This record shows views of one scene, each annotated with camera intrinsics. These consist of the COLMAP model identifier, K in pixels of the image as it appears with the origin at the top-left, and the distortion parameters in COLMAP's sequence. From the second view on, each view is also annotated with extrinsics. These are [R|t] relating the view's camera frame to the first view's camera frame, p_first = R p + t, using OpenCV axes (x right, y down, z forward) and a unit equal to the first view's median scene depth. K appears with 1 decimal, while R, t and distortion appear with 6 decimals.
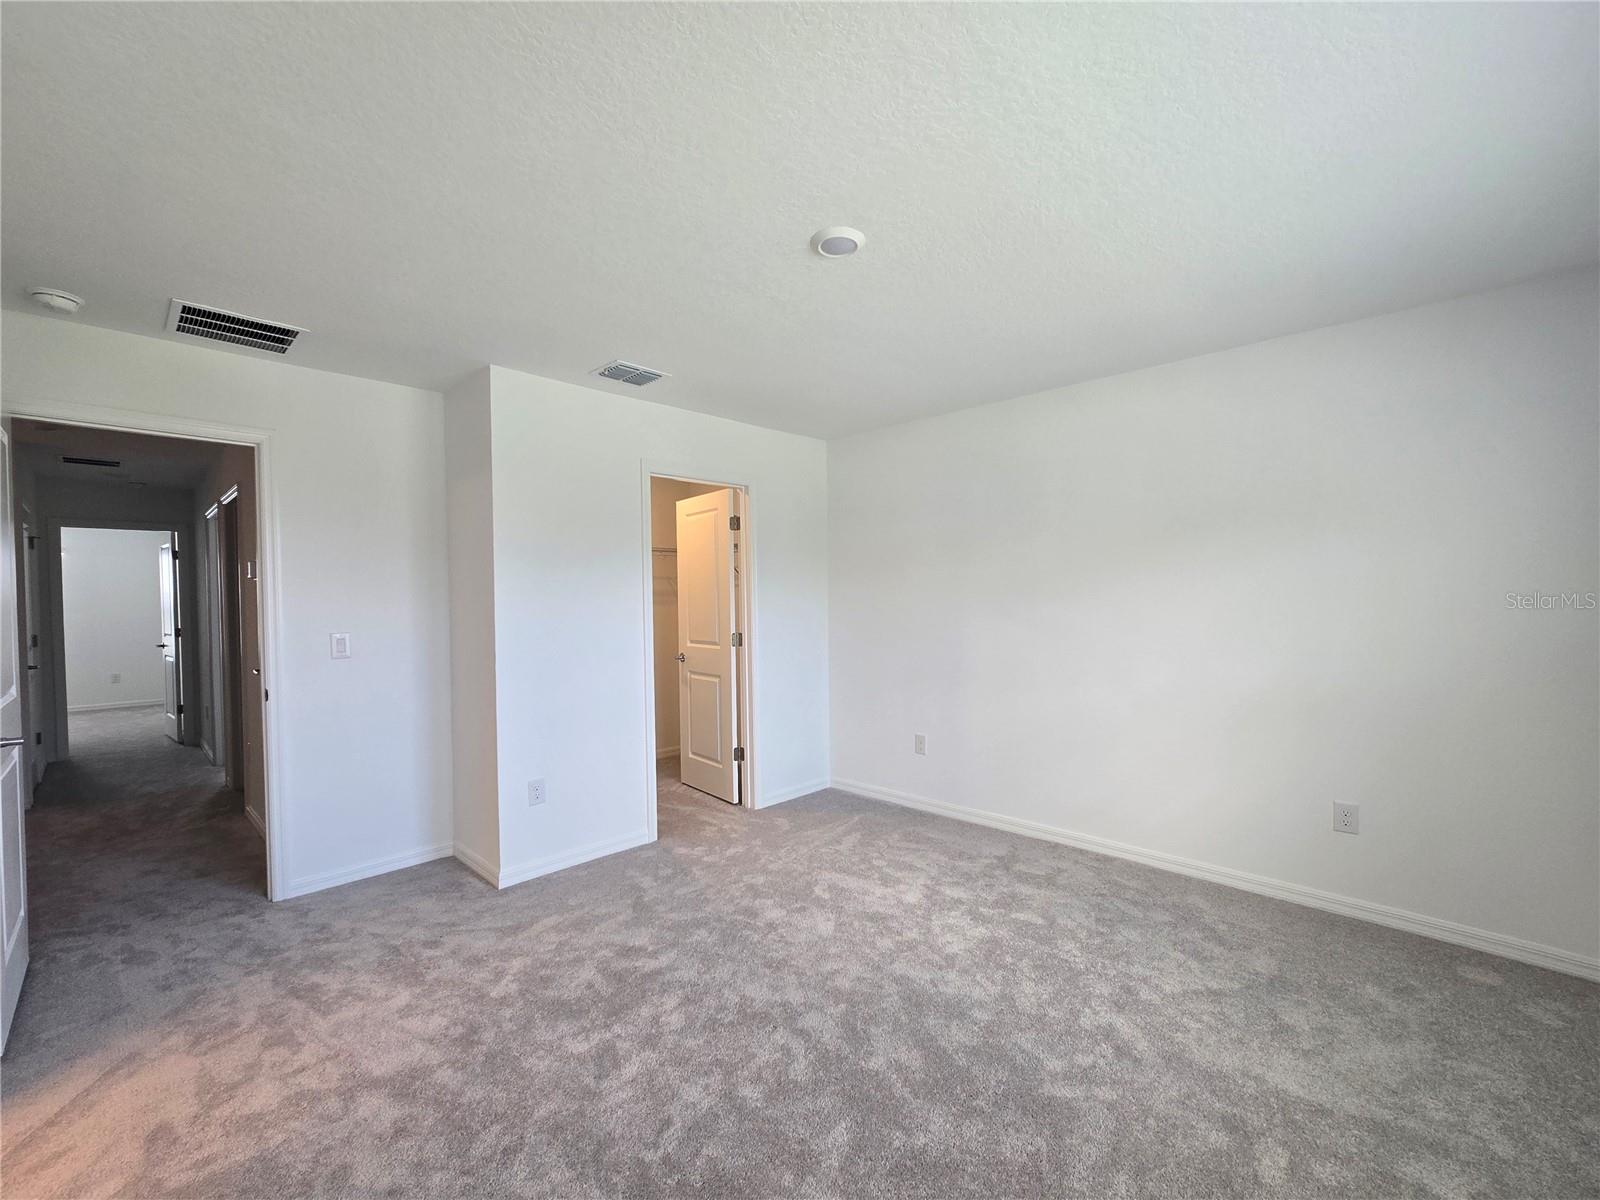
lens RADIAL K [[678.5, 0, 794.9], [0, 678.5, 603.1], [0, 0, 1]] dist [-0.001735, 0.000389]
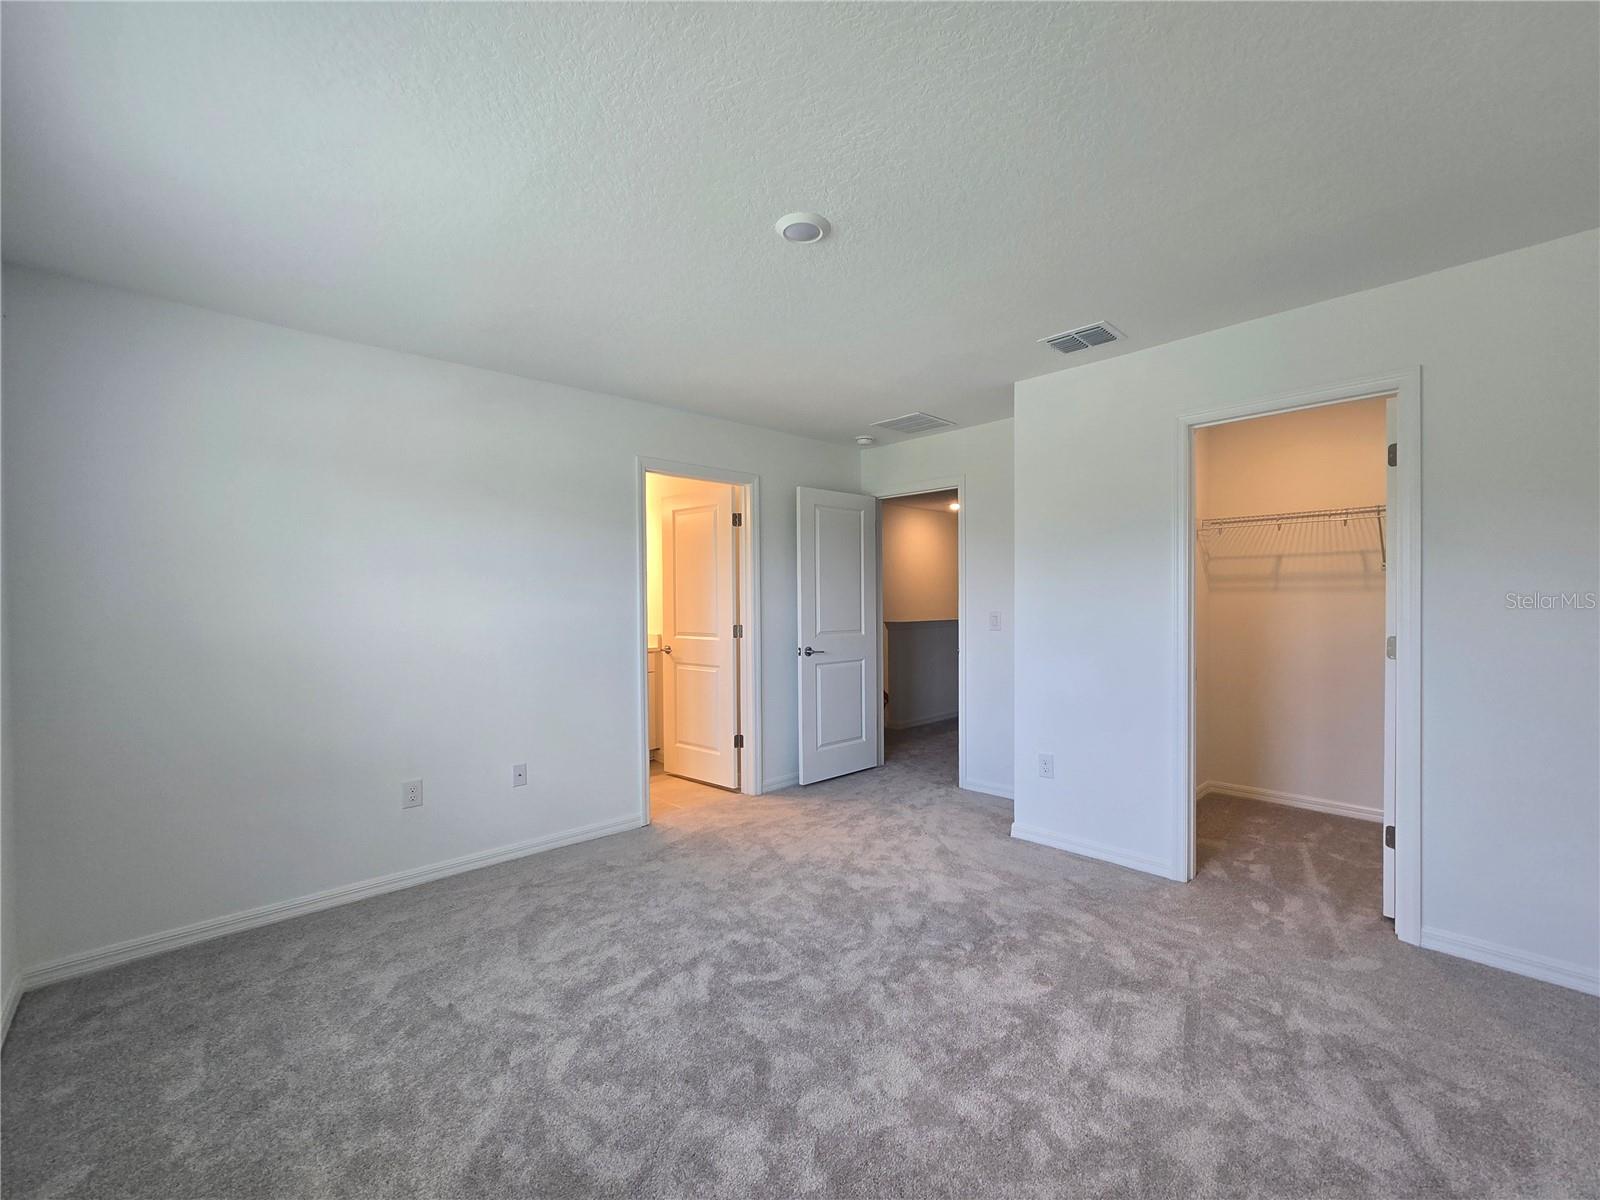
lens RADIAL K [[678.5, 0, 830.0], [0, 678.5, 599.1], [0, 0, 1]] dist [-0.001735, 0.000389]
pose [[-0.010069, 0.008411, -0.999914, 0.916588], [0.001048, 0.999964, 0.008401, 0.009532], [0.999949, -0.000963, -0.010077, 0.895204]]
